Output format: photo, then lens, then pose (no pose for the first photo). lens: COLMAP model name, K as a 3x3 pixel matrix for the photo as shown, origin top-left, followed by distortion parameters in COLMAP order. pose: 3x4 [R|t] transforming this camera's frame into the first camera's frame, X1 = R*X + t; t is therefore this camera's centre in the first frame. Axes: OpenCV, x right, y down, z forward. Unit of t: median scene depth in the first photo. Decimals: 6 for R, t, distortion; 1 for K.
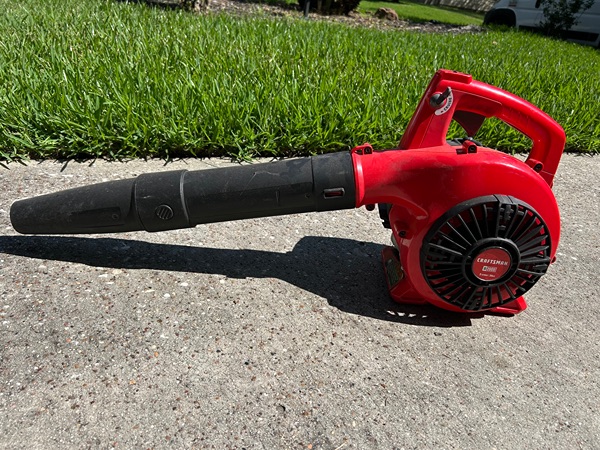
lens RADIAL K [[453.6, 0, 301.4], [0, 453.6, 225.2], [0, 0, 1]] dist [0.023053, -0.024144]
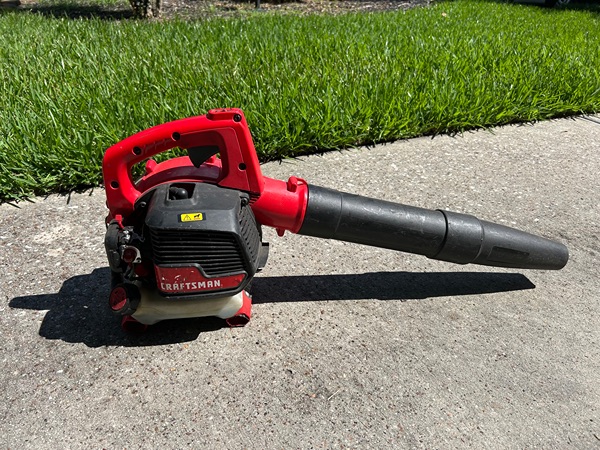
lens RADIAL K [[453.6, 0, 298.8], [0, 453.6, 224.9], [0, 0, 1]] dist [0.023053, -0.024144]
pose [[0.990919, -0.129109, 0.037554, -0.004826], [0.127836, 0.991194, 0.034538, -0.030280], [-0.041683, -0.029423, 0.998698, -0.147141]]
